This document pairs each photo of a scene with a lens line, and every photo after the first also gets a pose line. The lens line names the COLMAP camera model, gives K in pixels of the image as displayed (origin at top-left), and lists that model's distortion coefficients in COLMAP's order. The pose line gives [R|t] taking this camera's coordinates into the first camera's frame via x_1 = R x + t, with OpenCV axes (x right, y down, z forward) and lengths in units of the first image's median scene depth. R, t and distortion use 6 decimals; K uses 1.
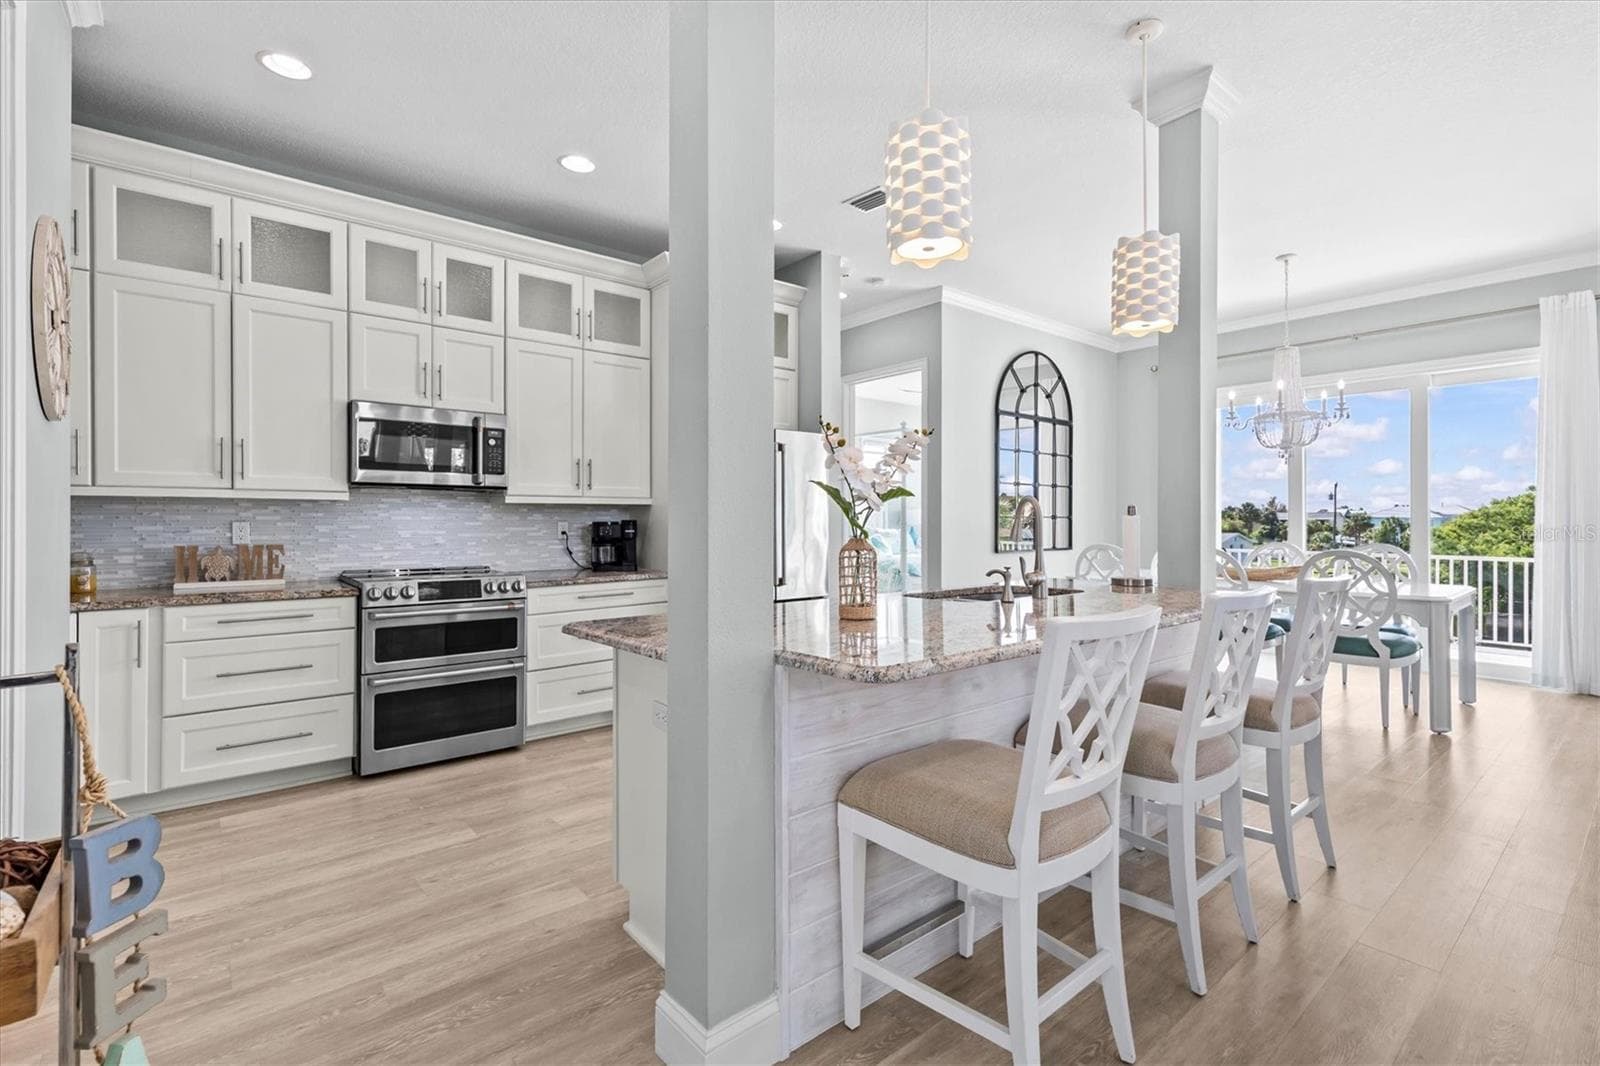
lens RADIAL K [[720.4, 0, 796.0], [0, 720.4, 522.3], [0, 0, 1]] dist [0.000029, -0.000045]
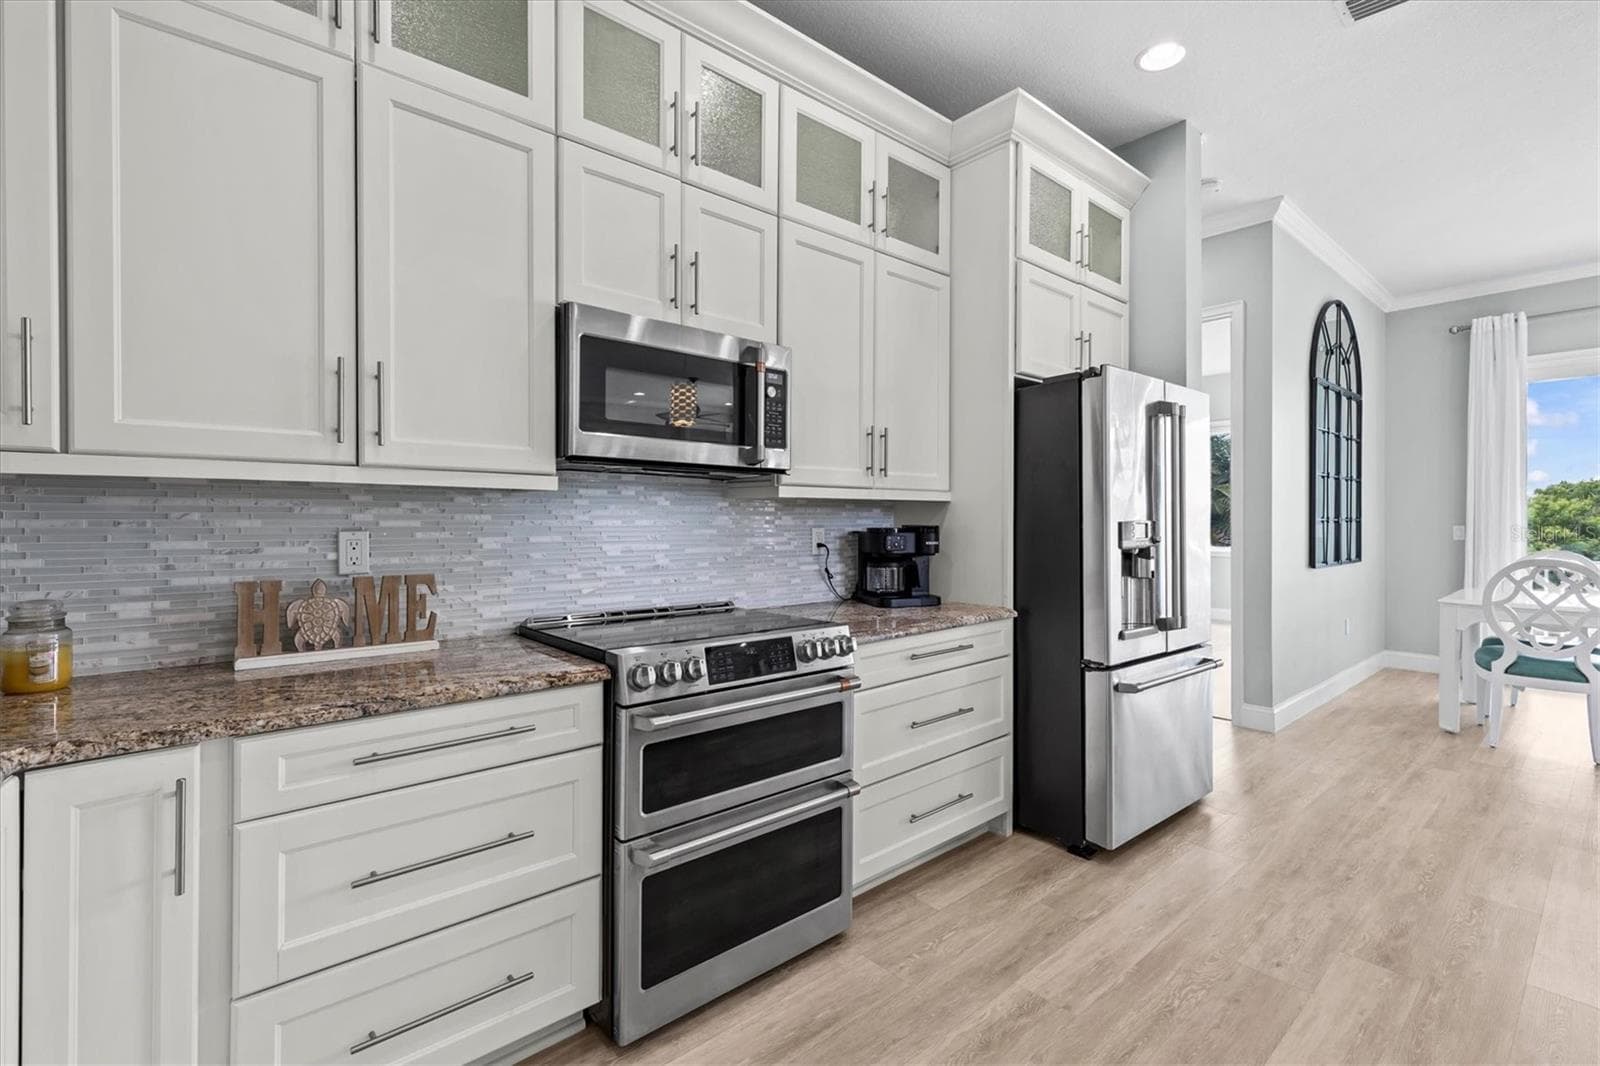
lens RADIAL K [[720.4, 0, 802.4], [0, 720.4, 524.8], [0, 0, 1]] dist [0.000029, -0.000045]
pose [[0.999789, 0.001357, 0.020518, -0.133918], [-0.001414, 0.999995, 0.002726, -0.002046], [-0.020515, -0.002754, 0.999786, 0.138120]]
